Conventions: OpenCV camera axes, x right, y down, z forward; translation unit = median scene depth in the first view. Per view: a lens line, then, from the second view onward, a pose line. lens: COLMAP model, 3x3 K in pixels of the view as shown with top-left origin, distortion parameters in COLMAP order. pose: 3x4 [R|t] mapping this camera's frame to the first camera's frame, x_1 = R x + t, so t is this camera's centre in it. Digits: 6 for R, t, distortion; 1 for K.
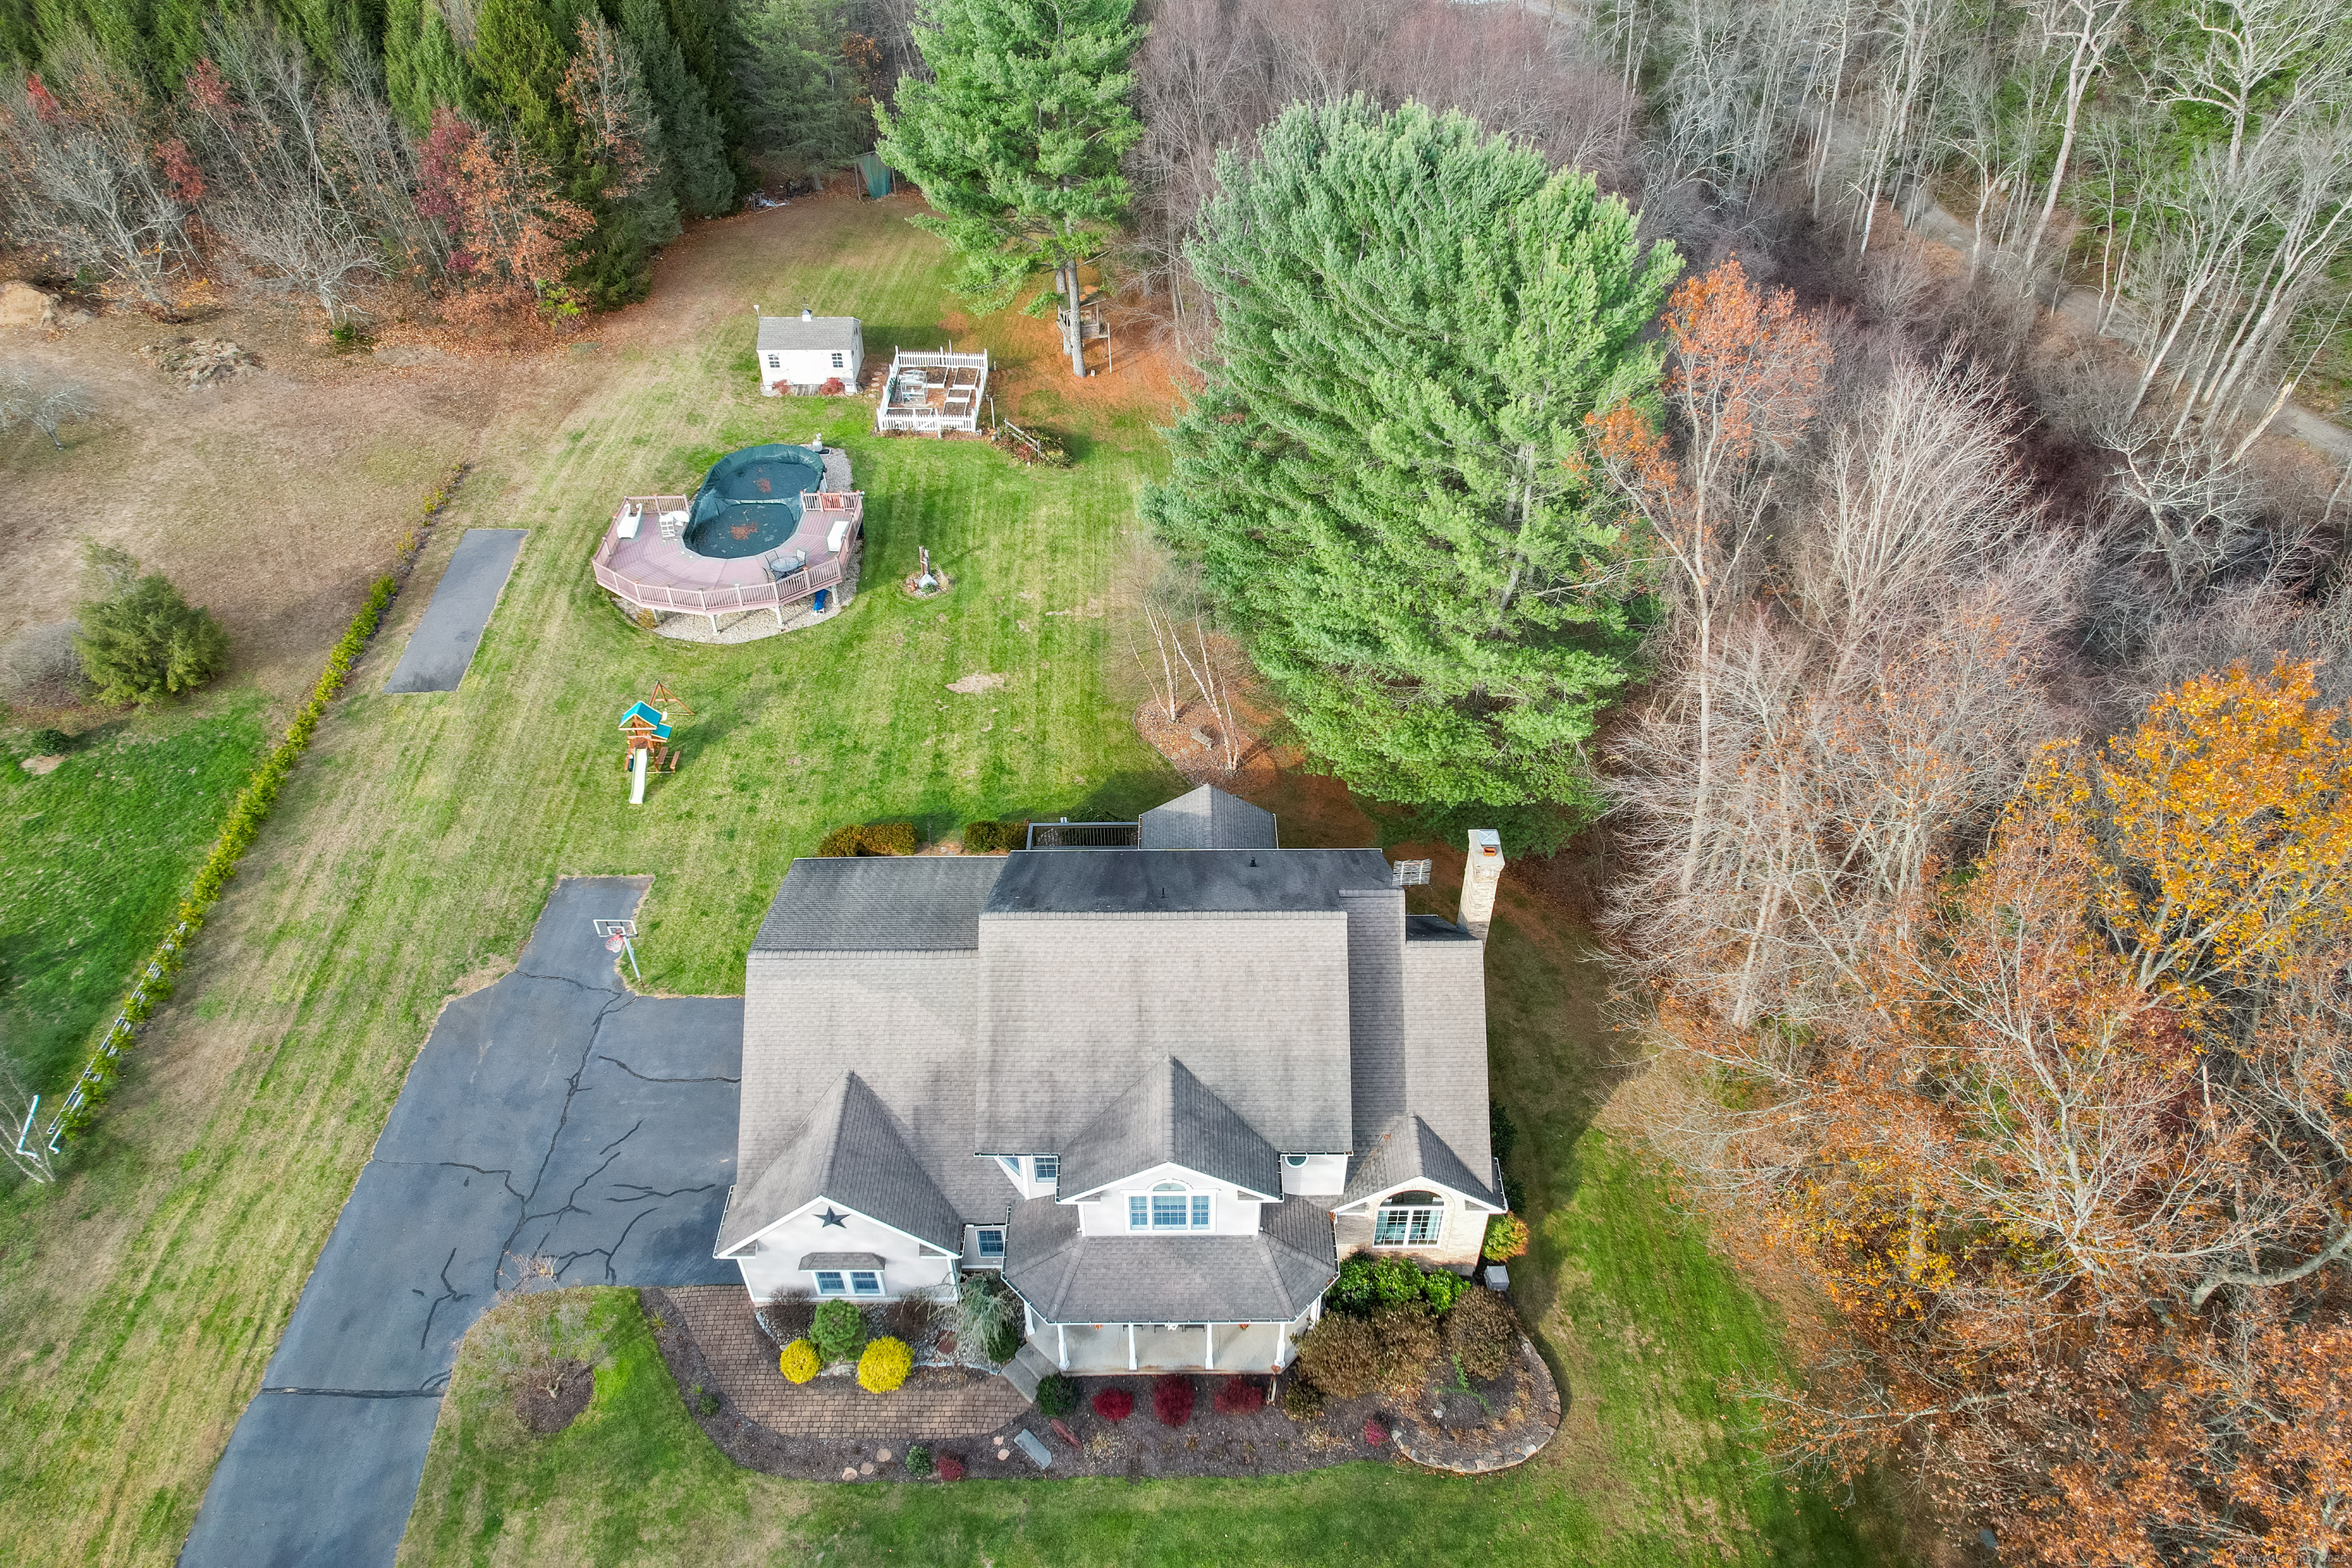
lens RADIAL K [[1495.8, 0, 1176.0], [0, 1495.8, 784.0], [0, 0, 1]] dist [-0.069453, 0.057020]
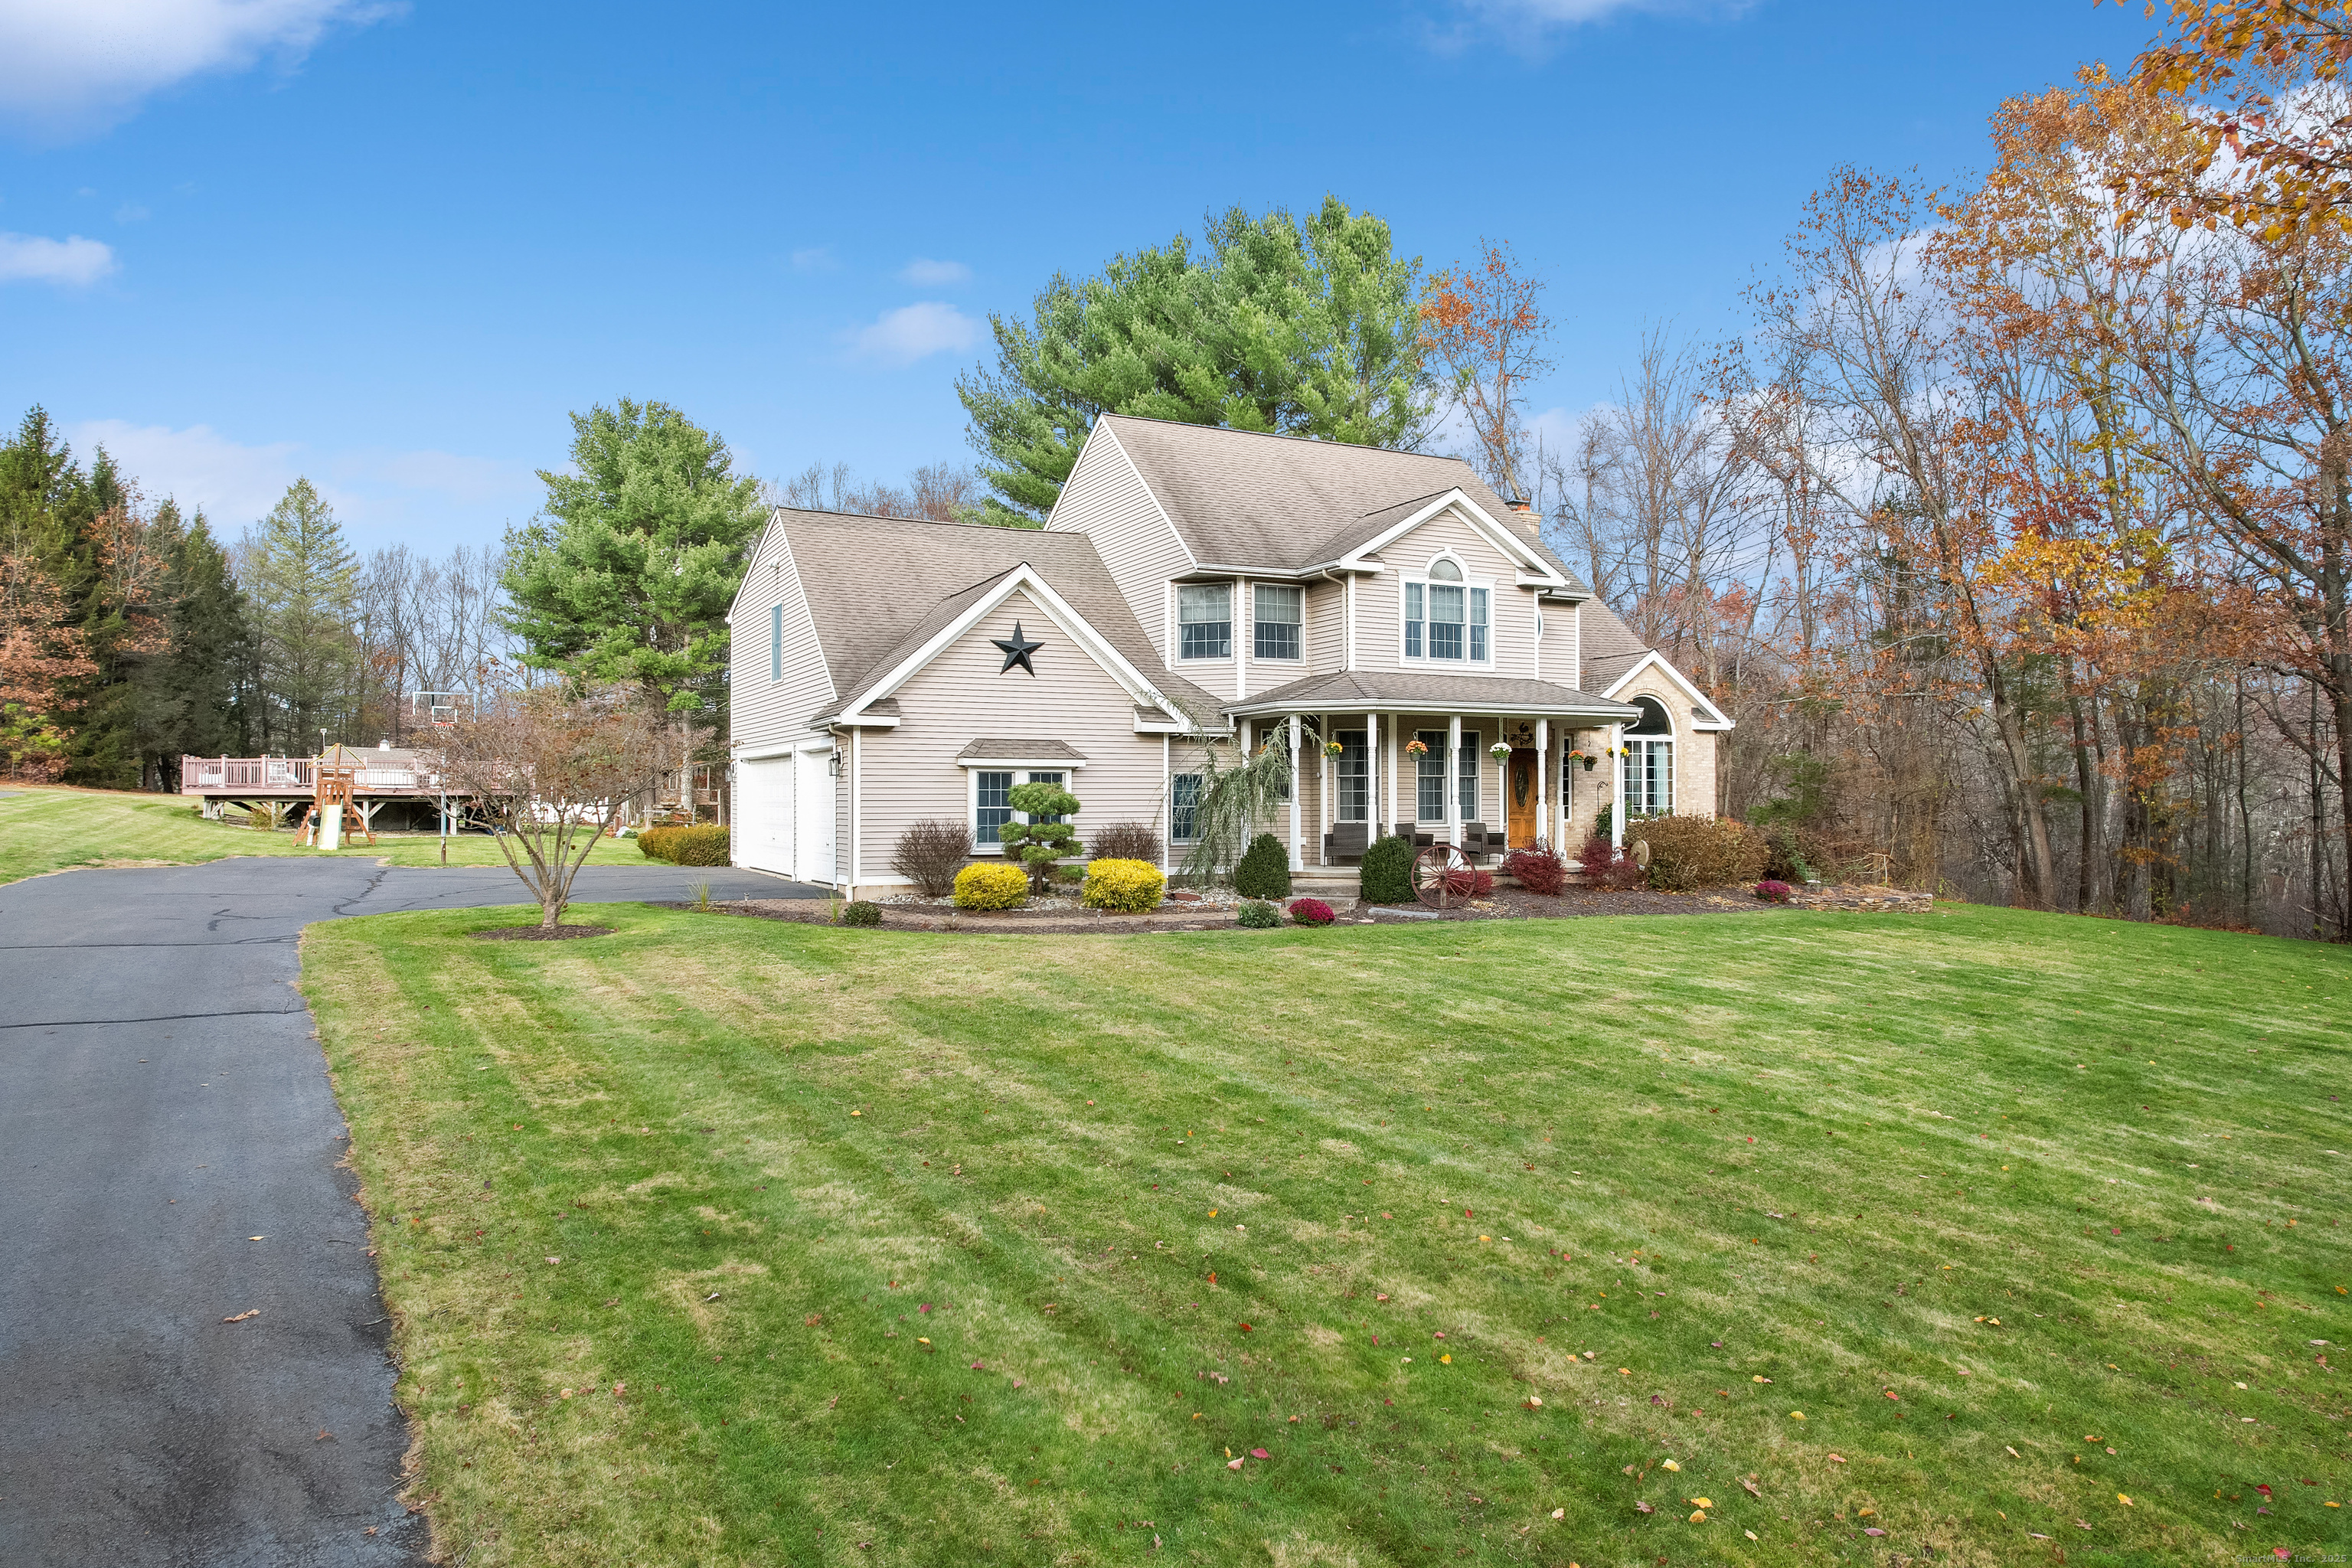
lens RADIAL K [[1495.8, 0, 1176.0], [0, 1495.8, 784.0], [0, 0, 1]] dist [-0.069453, 0.057020]
pose [[0.895059, 0.010683, 0.445820, -0.332304], [0.285613, 0.754036, -0.591486, 0.537364], [-0.342483, 0.656747, 0.671855, 0.405850]]
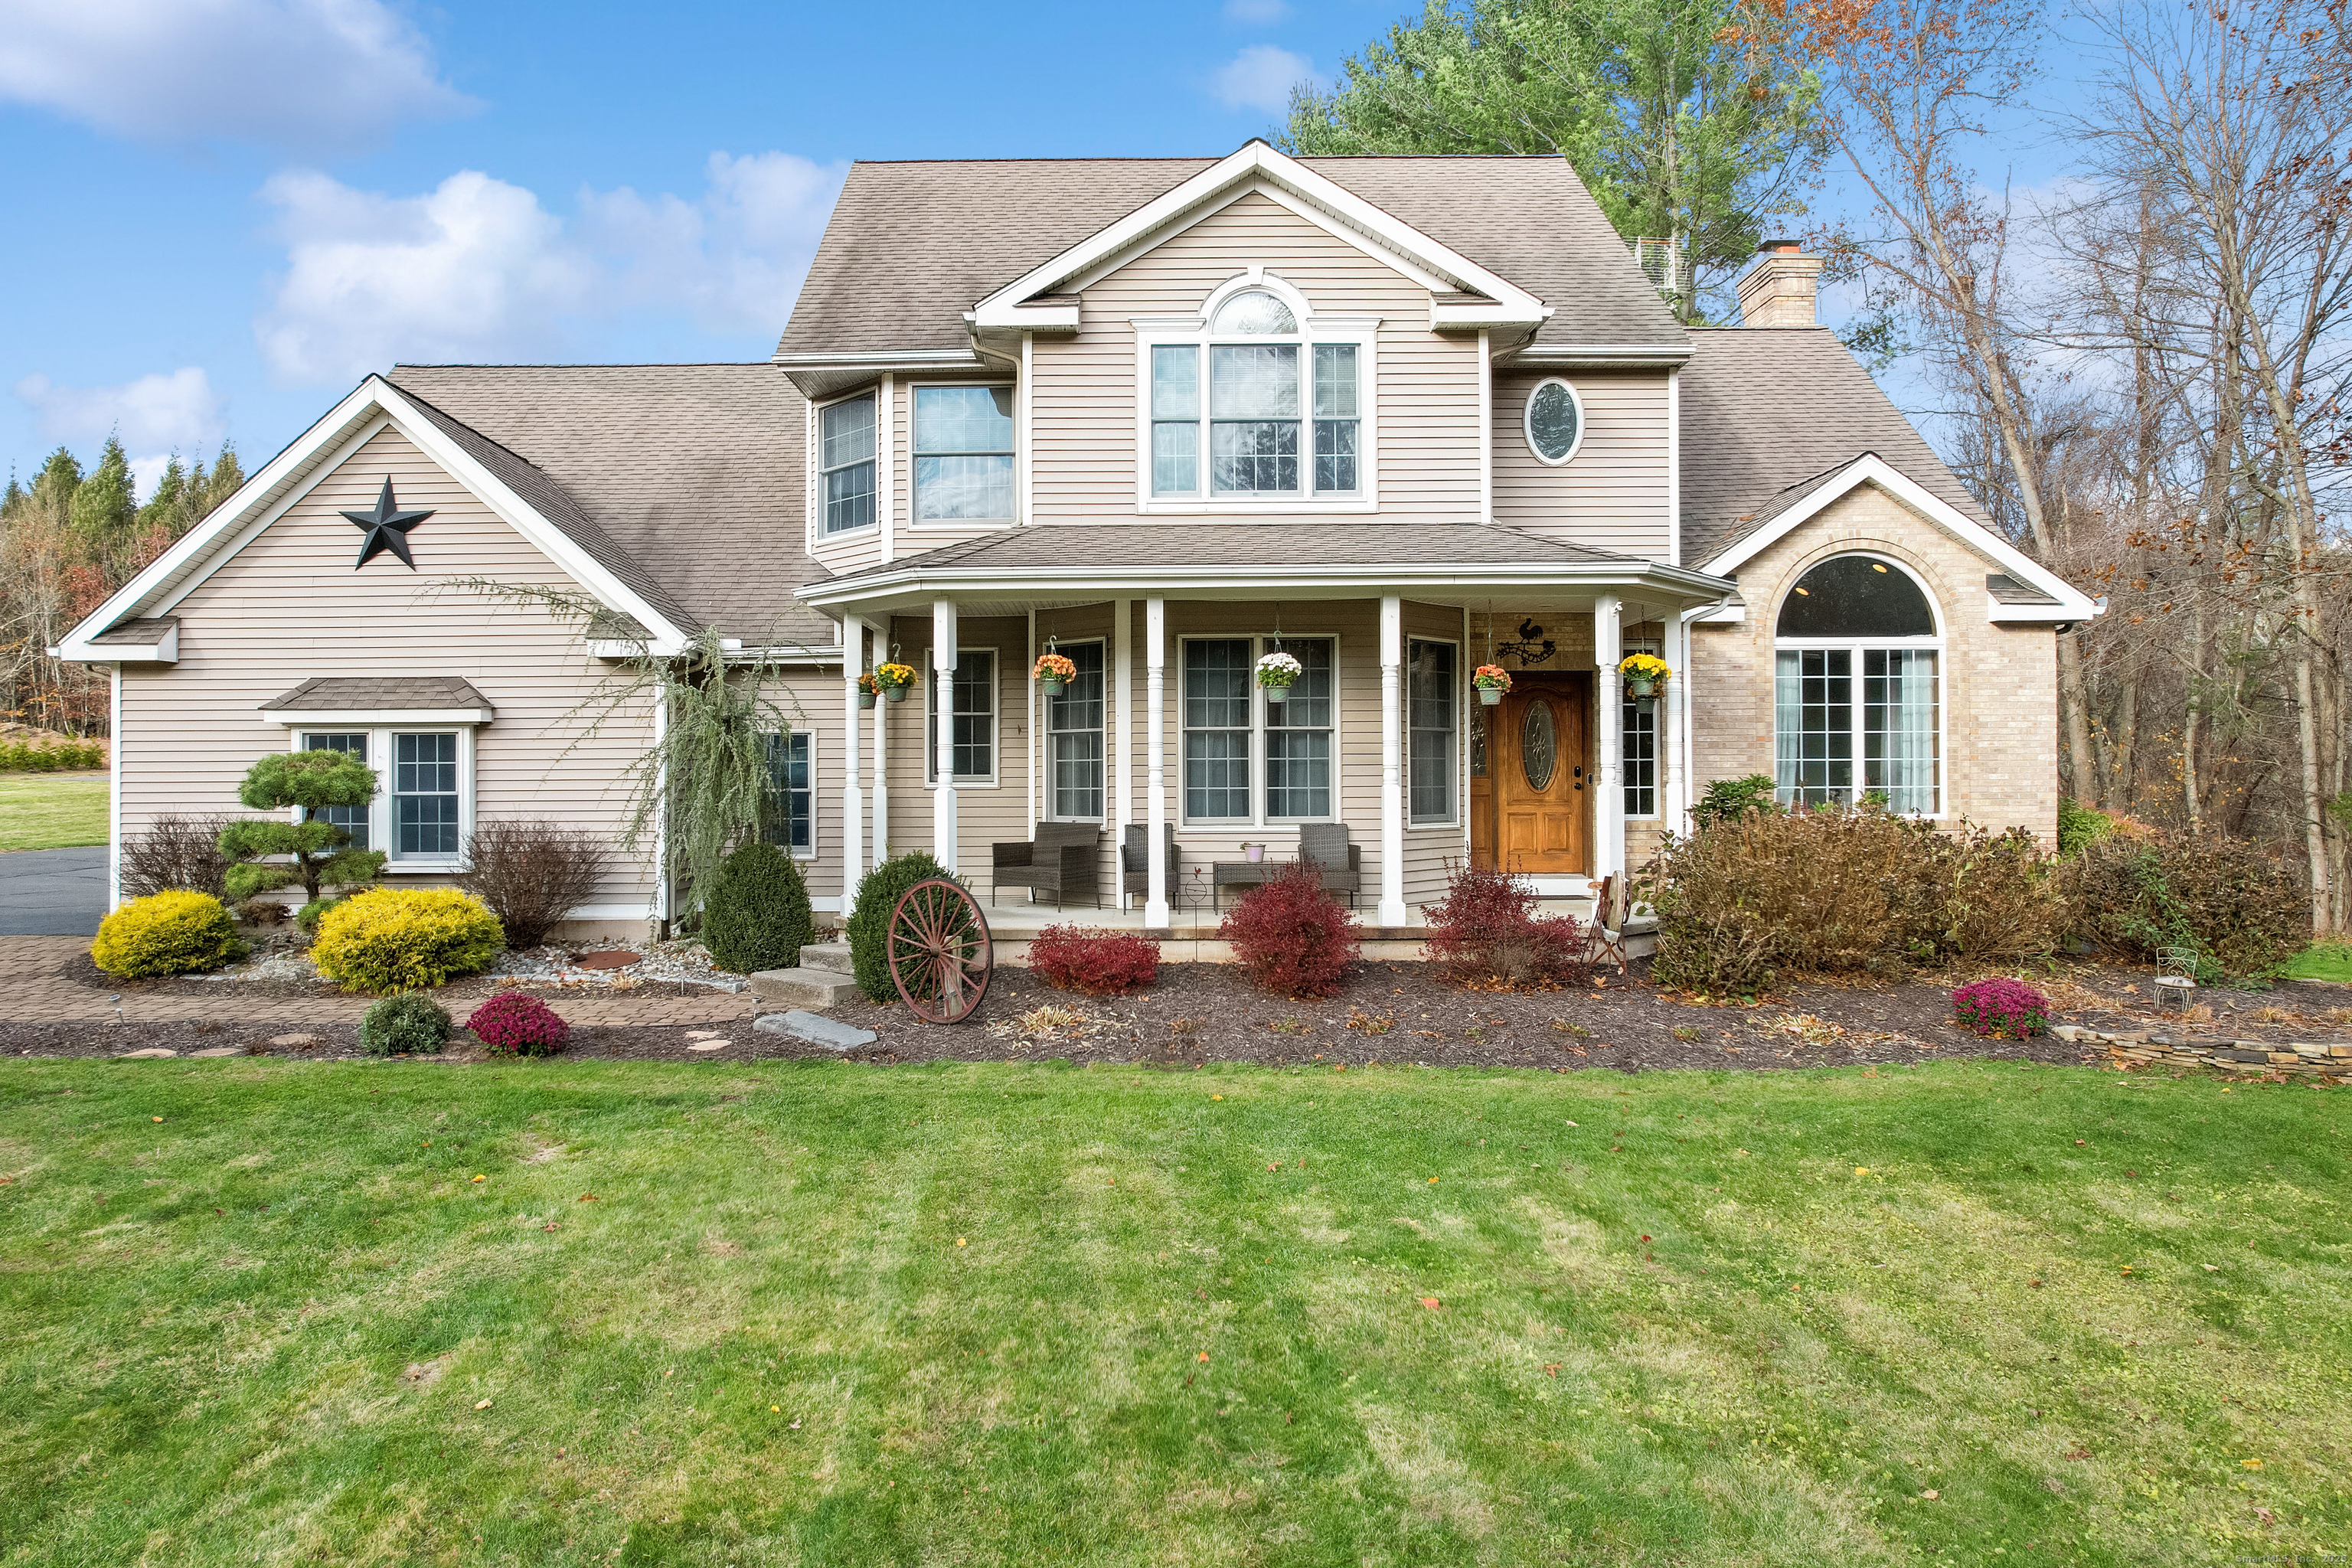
lens RADIAL K [[1495.8, 0, 1176.0], [0, 1495.8, 784.0], [0, 0, 1]] dist [-0.069453, 0.057020]
pose [[0.999917, 0.002568, -0.012625, -0.013590], [-0.010042, 0.769225, -0.638899, 0.422211], [0.008070, 0.638973, 0.769187, 0.533871]]
